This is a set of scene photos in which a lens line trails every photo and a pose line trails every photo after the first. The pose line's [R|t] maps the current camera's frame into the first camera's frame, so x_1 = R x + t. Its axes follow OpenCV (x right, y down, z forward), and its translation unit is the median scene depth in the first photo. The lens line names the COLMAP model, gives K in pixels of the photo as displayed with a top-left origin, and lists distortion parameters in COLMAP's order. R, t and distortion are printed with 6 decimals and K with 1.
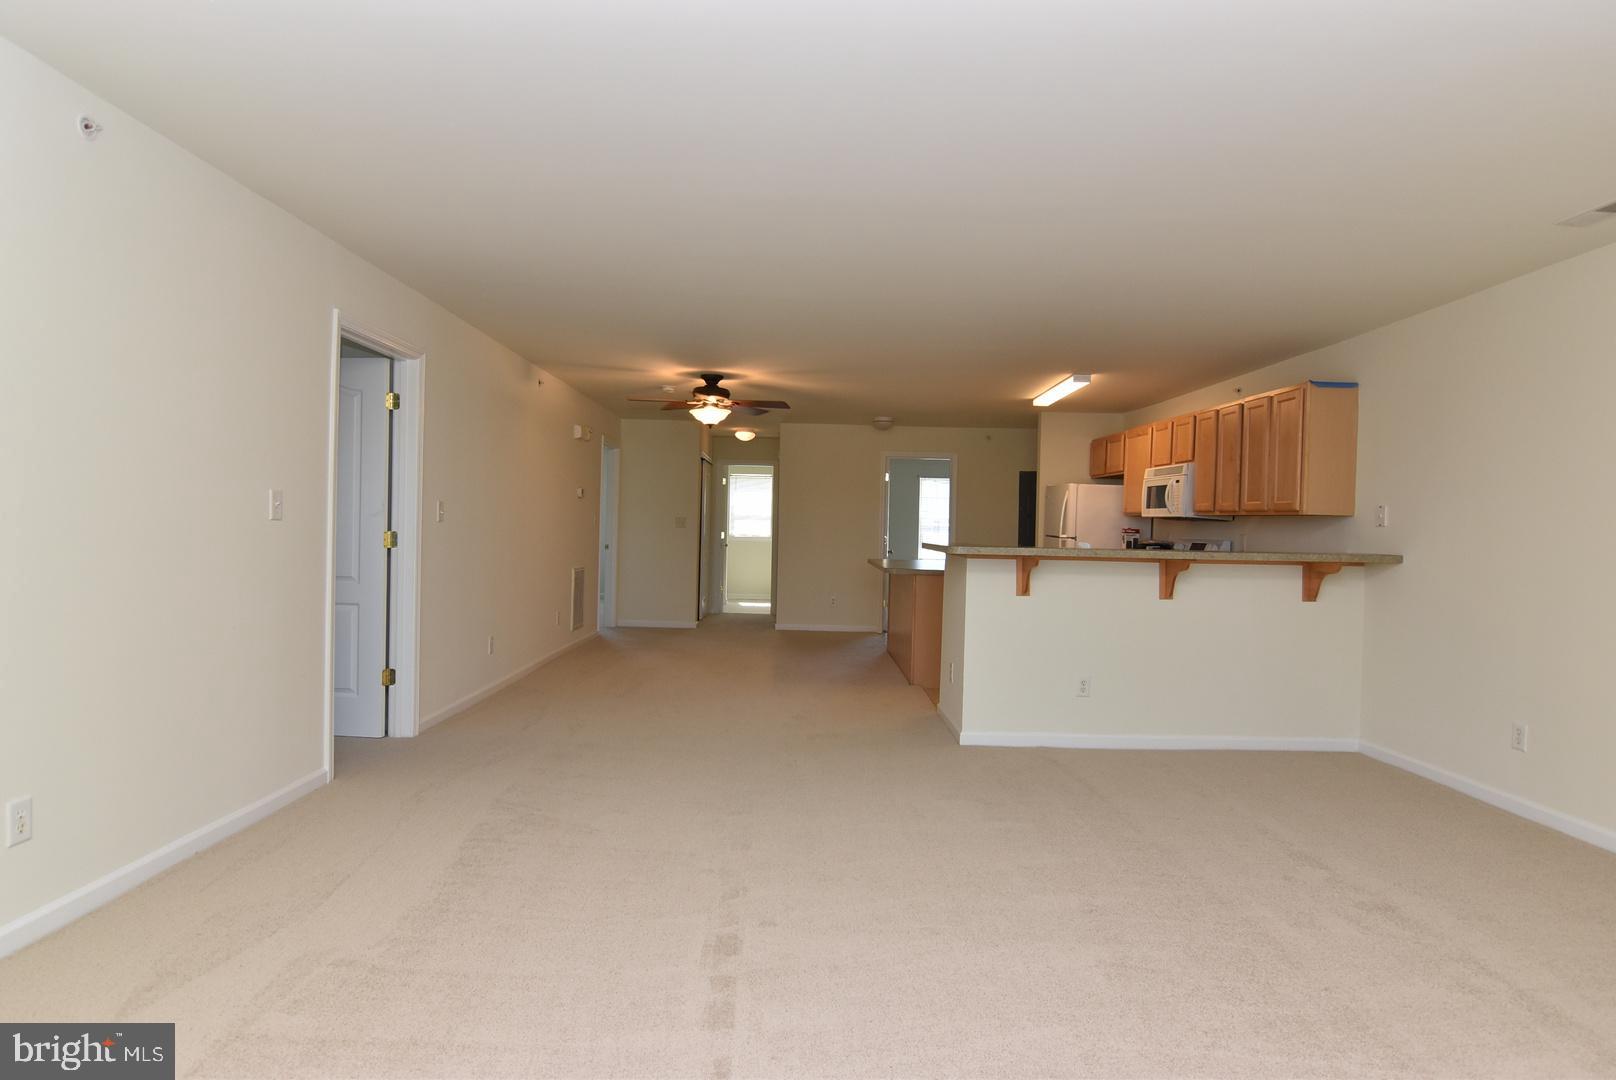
lens RADIAL K [[858.4, 0, 815.8], [0, 858.4, 542.9], [0, 0, 1]] dist [-0.001750, -0.000698]
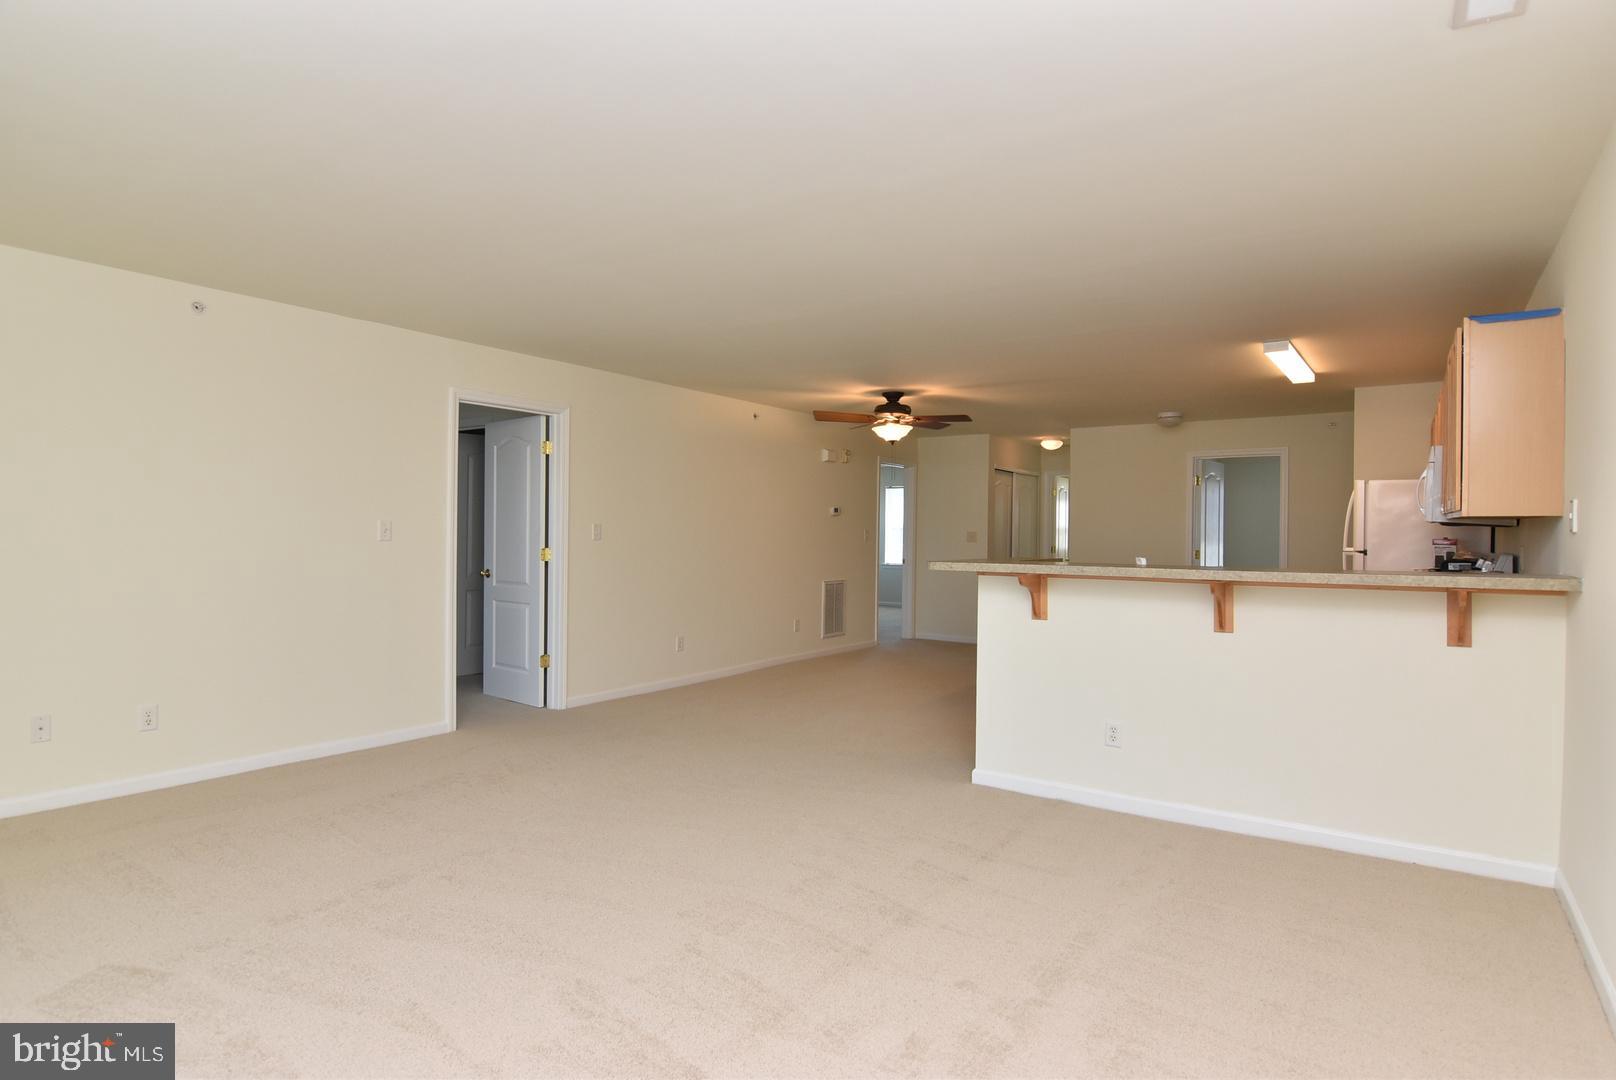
lens RADIAL K [[858.4, 0, 815.8], [0, 858.4, 542.9], [0, 0, 1]] dist [-0.001750, -0.000698]
pose [[0.820221, -0.008234, -0.571988, 0.384555], [-0.000908, 0.999876, -0.015697, -0.001320], [0.572046, 0.013394, 0.820112, 0.114664]]
